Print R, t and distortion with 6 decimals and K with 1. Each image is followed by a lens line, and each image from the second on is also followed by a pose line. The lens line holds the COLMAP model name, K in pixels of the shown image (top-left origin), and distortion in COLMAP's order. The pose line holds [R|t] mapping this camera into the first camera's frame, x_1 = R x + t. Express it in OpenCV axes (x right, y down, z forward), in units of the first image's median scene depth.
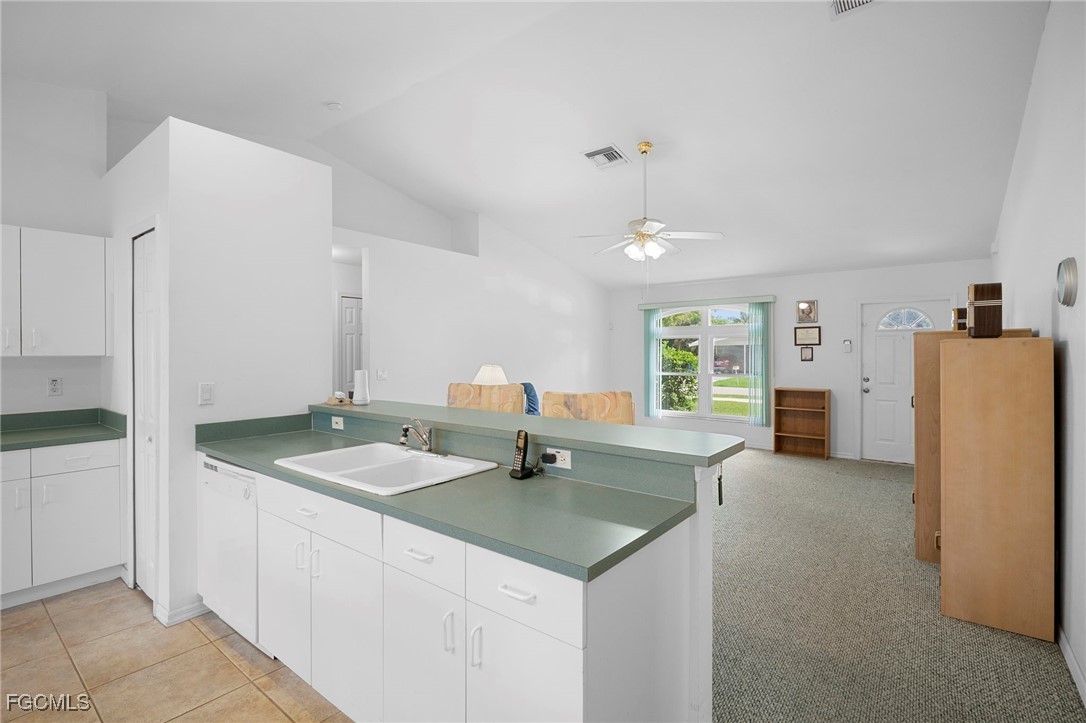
lens RADIAL K [[499.9, 0, 545.0], [0, 499.9, 353.5], [0, 0, 1]] dist [-0.005274, -0.003353]
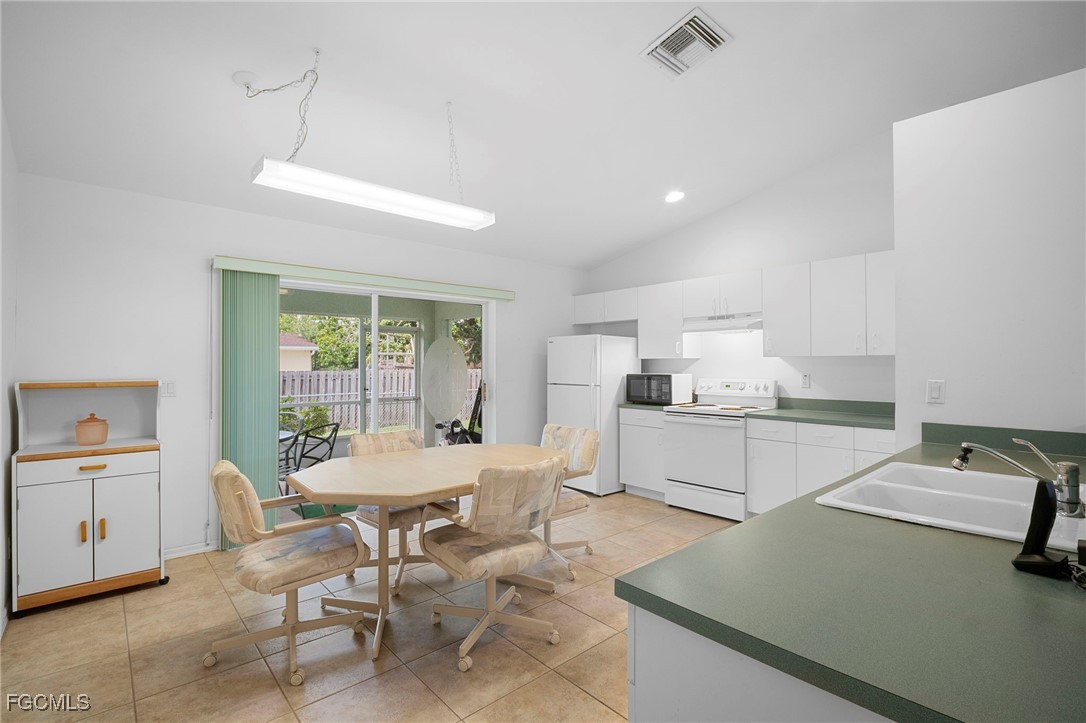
lens RADIAL K [[499.9, 0, 527.4], [0, 499.9, 359.6], [0, 0, 1]] dist [-0.005274, -0.003353]
pose [[-0.189821, -0.005715, -0.981802, 0.321185], [0.001616, 0.999980, -0.006133, 0.019979], [0.981817, -0.002751, -0.189808, 0.341566]]
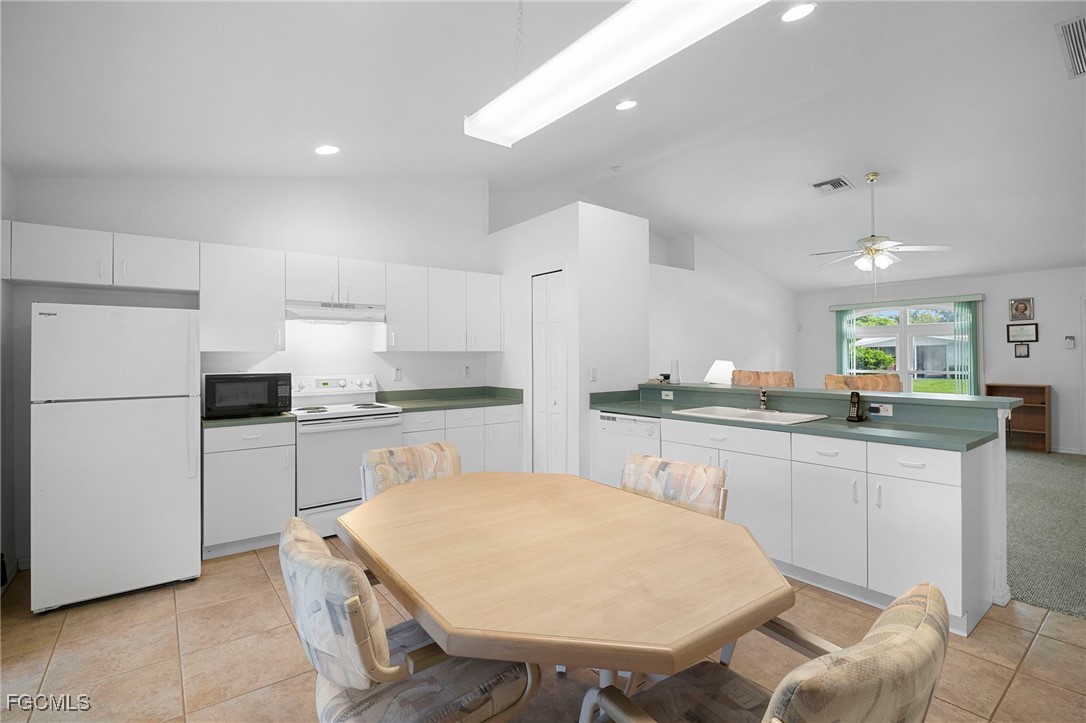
lens RADIAL K [[499.9, 0, 548.3], [0, 499.9, 352.3], [0, 0, 1]] dist [-0.005274, -0.003353]
pose [[0.970549, -0.006111, -0.240826, -0.357565], [0.003751, 0.999940, -0.010256, 0.023356], [0.240874, 0.009051, 0.970514, -0.456285]]
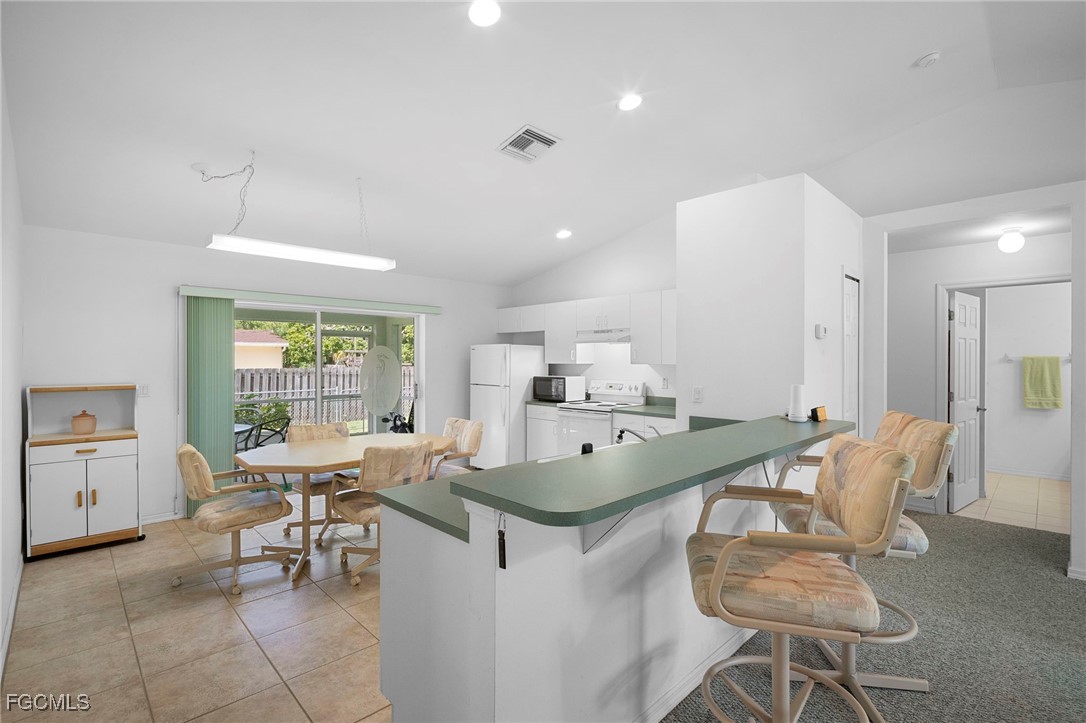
lens RADIAL K [[499.9, 0, 530.4], [0, 499.9, 359.7], [0, 0, 1]] dist [-0.005274, -0.003353]
pose [[-0.145088, 0.004945, -0.989406, 0.594059], [-0.001148, 0.999986, 0.005166, -0.016763], [0.989418, 0.001886, -0.145080, 0.610659]]
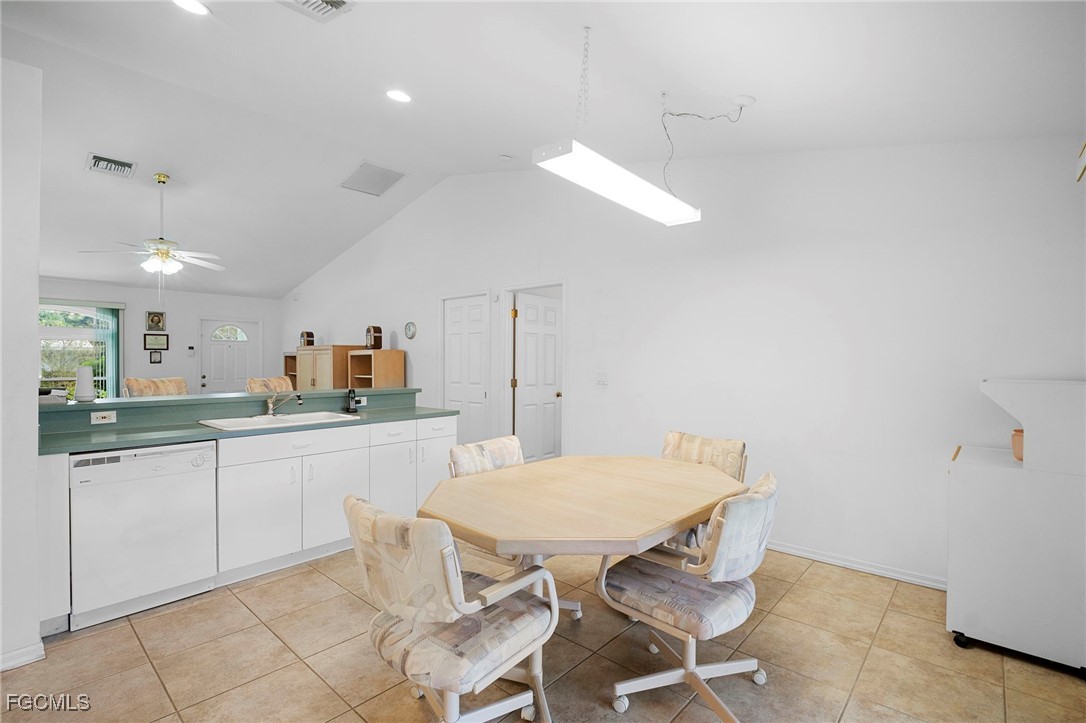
lens RADIAL K [[499.9, 0, 525.1], [0, 499.9, 368.8], [0, 0, 1]] dist [-0.005274, -0.003353]
pose [[0.086945, -0.012638, 0.996133, -1.185594], [-0.001312, 0.999917, 0.012801, 0.025009], [-0.996212, -0.002420, 0.086922, 0.068582]]
